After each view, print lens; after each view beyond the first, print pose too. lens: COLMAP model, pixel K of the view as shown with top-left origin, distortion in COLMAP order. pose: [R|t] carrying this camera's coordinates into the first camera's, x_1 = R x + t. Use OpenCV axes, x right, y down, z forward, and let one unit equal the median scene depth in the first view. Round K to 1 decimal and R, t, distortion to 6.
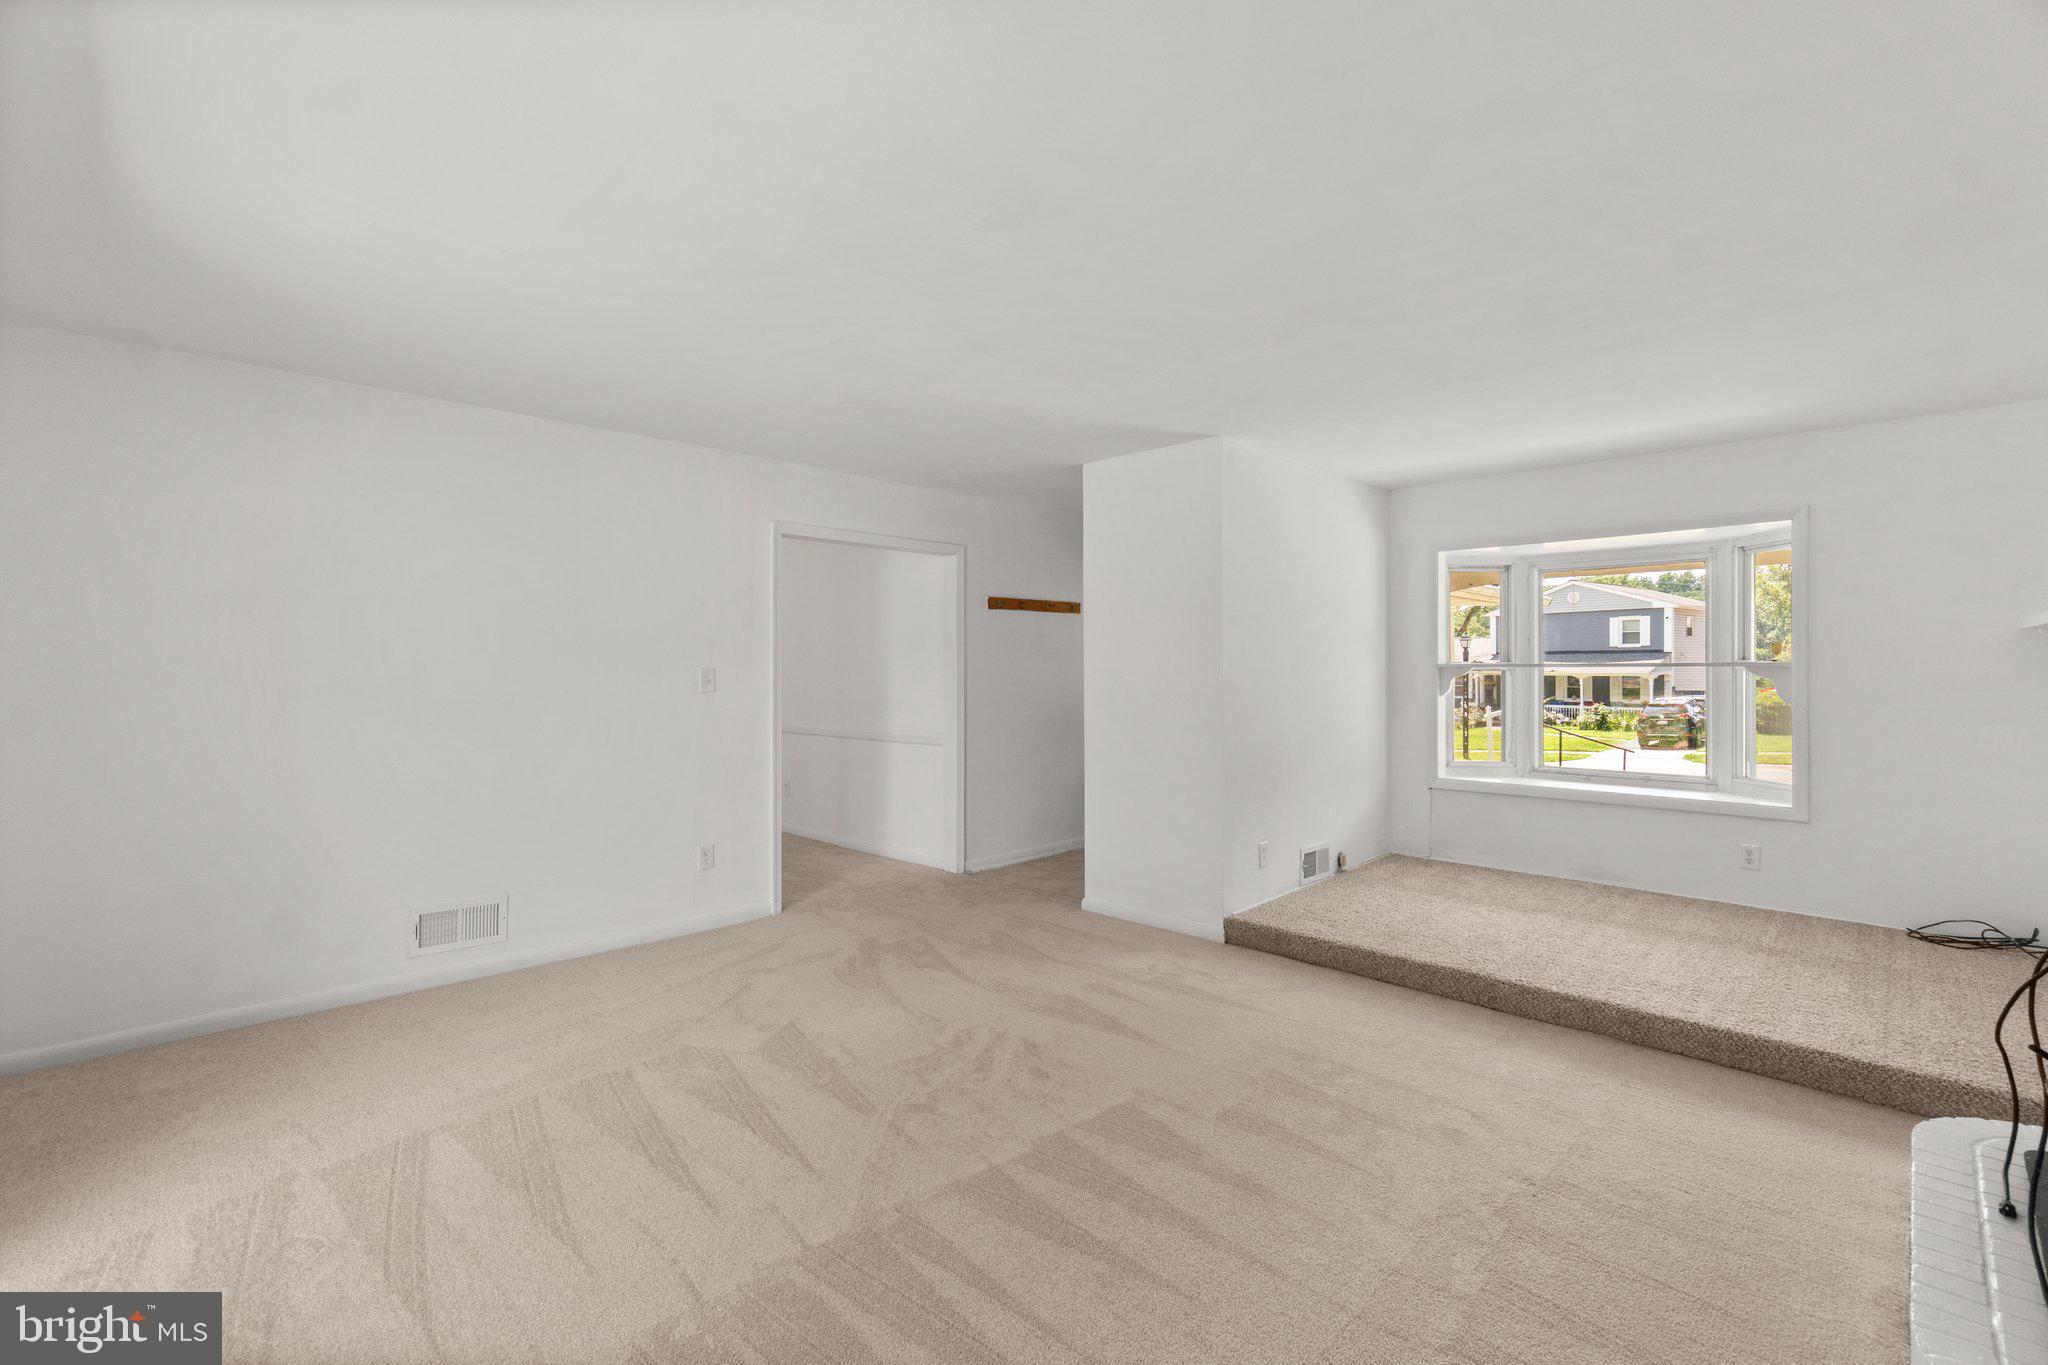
lens RADIAL K [[889.0, 0, 1013.4], [0, 889.0, 637.1], [0, 0, 1]] dist [-0.005824, -0.000769]
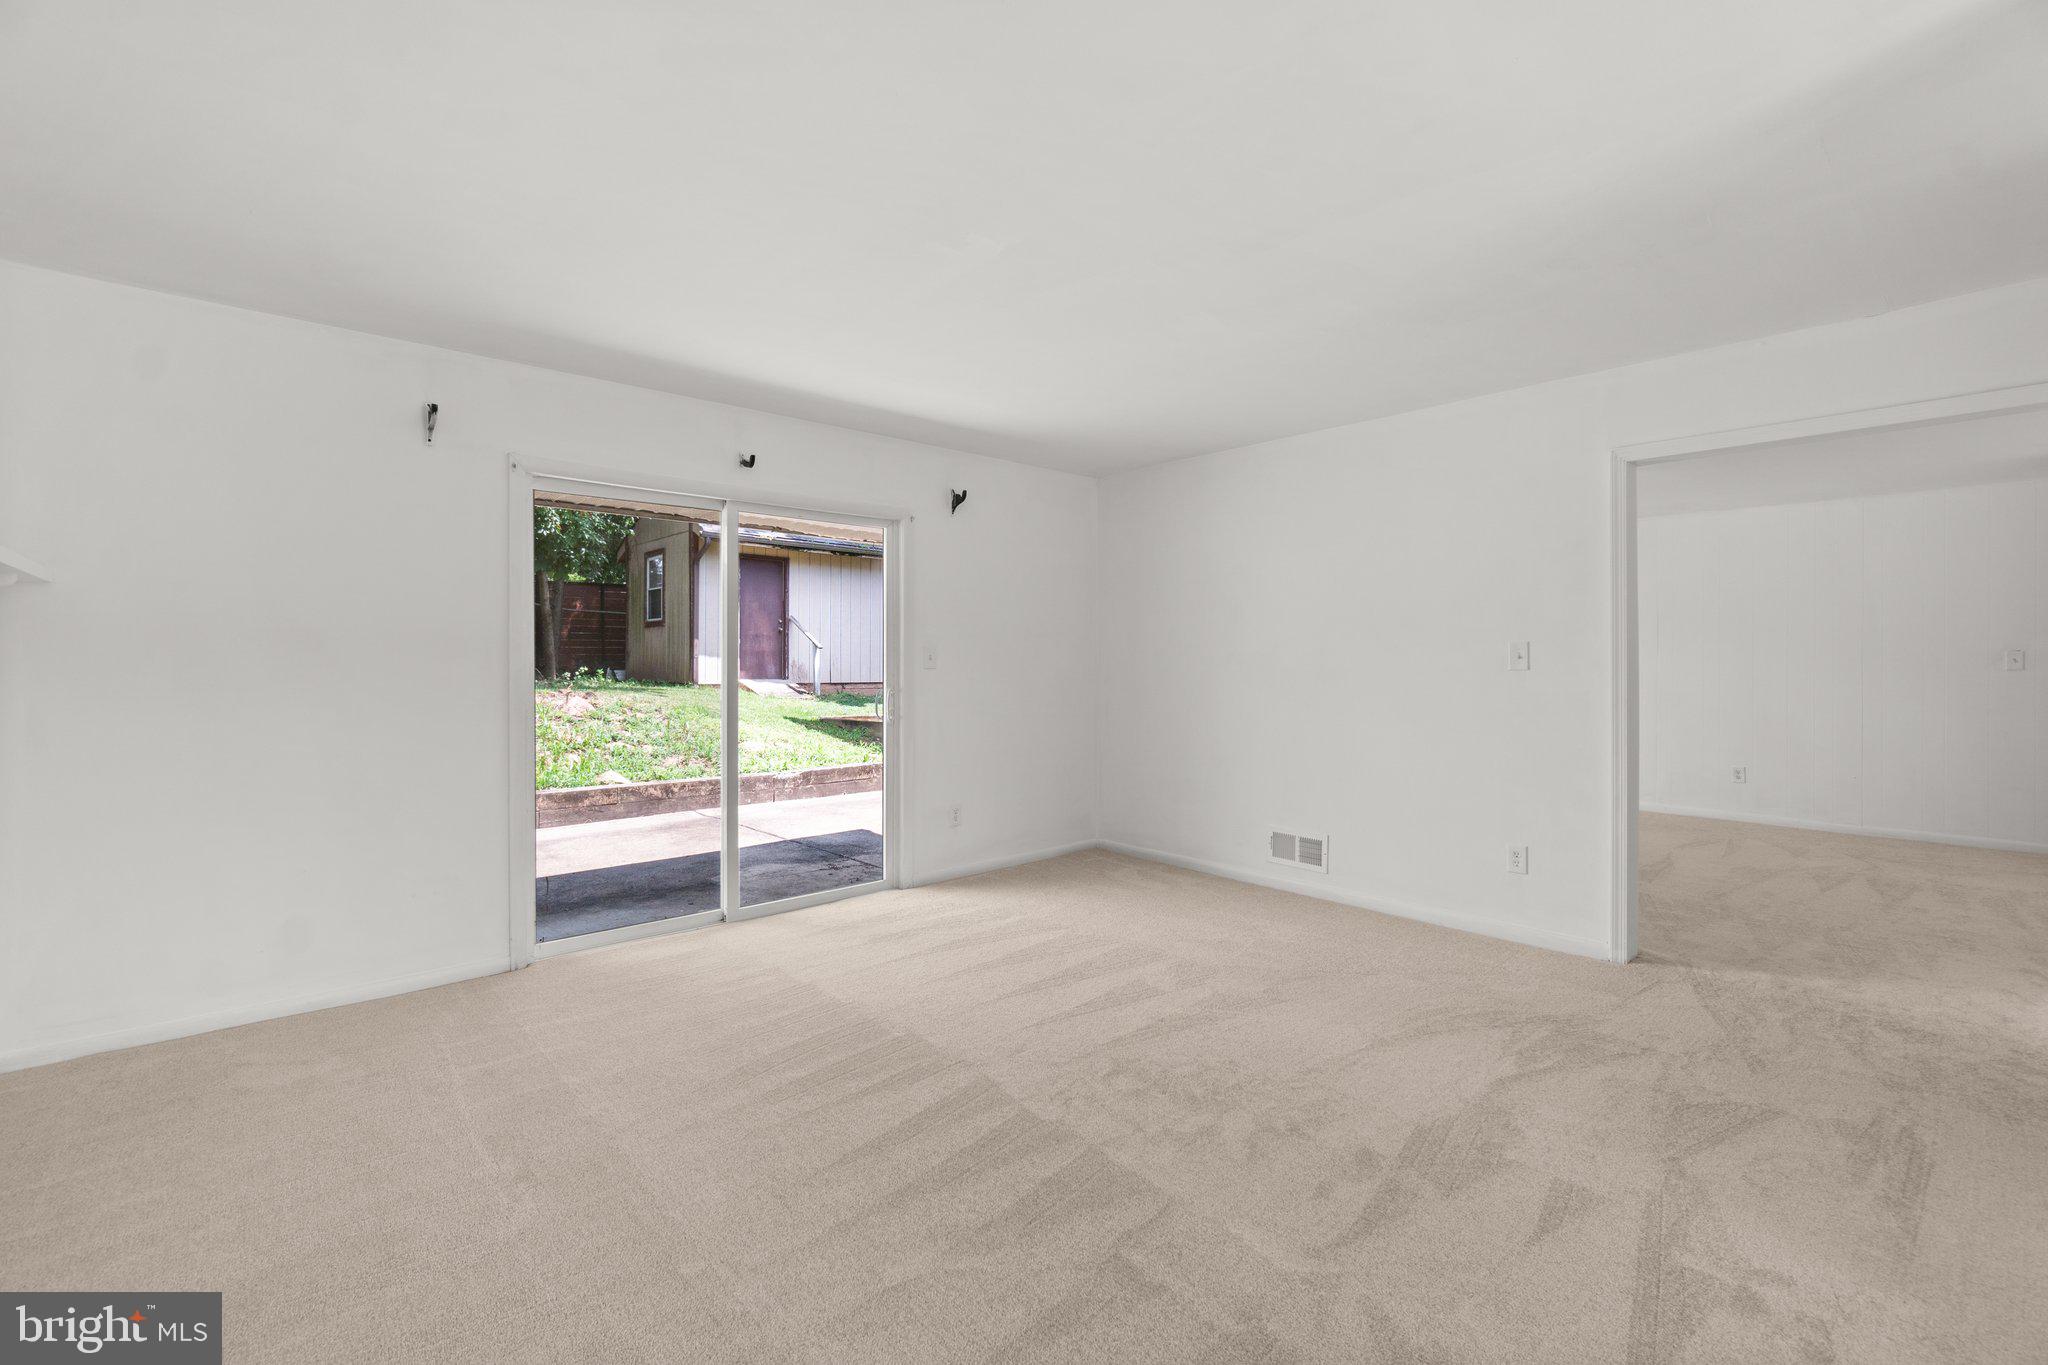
lens RADIAL K [[889.0, 0, 1024.8], [0, 889.0, 676.9], [0, 0, 1]] dist [-0.005824, -0.000769]
pose [[-0.063398, 0.014140, -0.997888, 0.665048], [0.036959, 0.999247, 0.011811, 0.050246], [0.997304, -0.036132, -0.063873, 0.705585]]
